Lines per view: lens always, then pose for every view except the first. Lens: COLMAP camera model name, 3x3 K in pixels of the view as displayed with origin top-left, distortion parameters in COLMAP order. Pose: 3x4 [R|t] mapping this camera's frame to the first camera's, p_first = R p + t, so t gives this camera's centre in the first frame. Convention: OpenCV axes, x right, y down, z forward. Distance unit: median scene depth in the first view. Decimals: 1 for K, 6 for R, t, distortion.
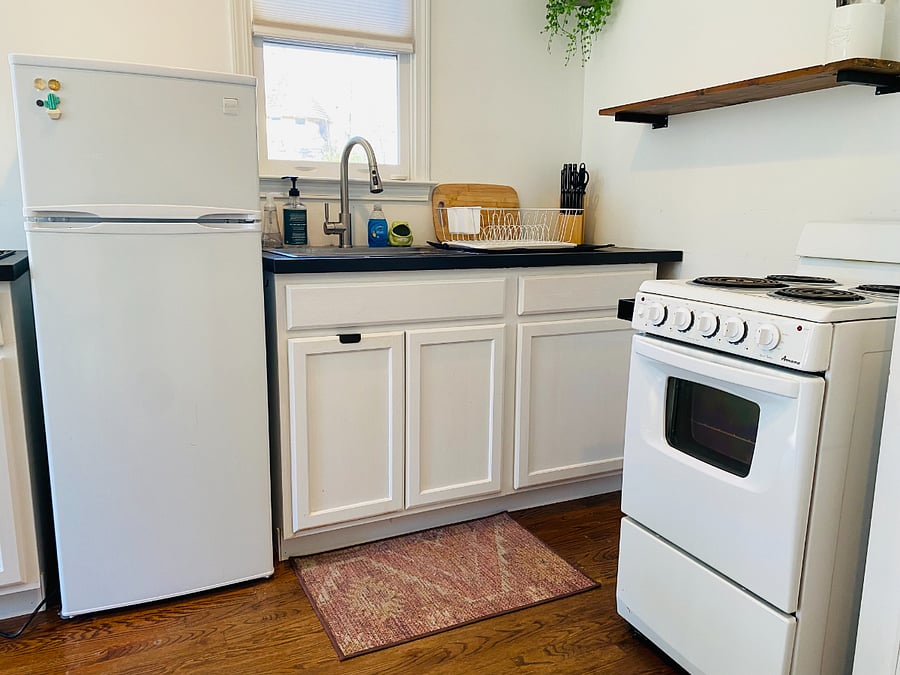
lens RADIAL K [[686.4, 0, 450.0], [0, 686.4, 337.5], [0, 0, 1]] dist [0.091354, -0.108363]
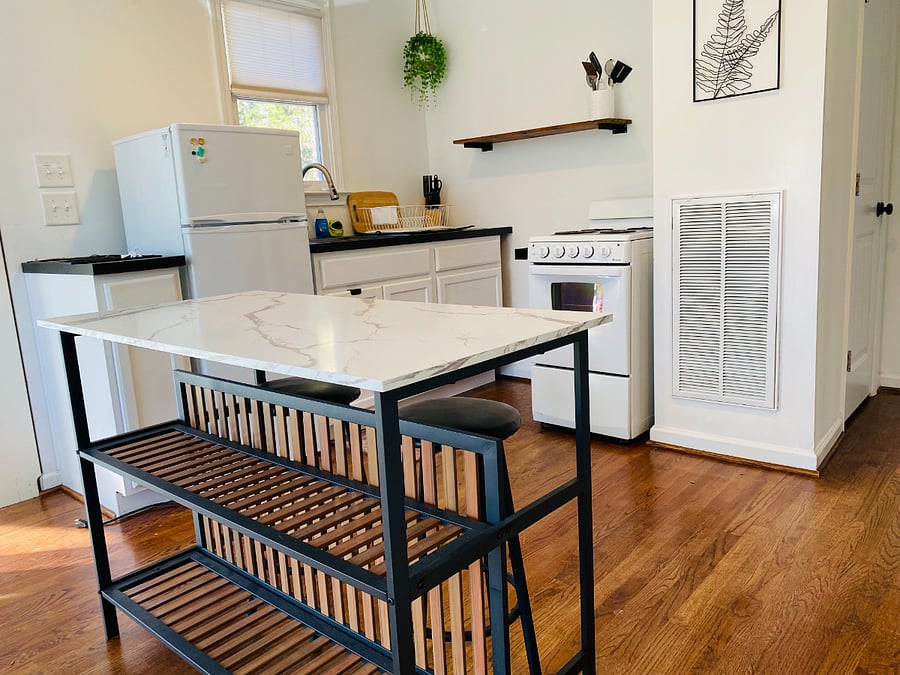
lens RADIAL K [[686.4, 0, 450.0], [0, 686.4, 337.5], [0, 0, 1]] dist [0.091354, -0.108363]
pose [[0.915896, -0.131601, 0.379230, -0.451383], [0.134895, 0.990696, 0.018002, 0.085851], [-0.378071, 0.034669, 0.925127, -0.436699]]
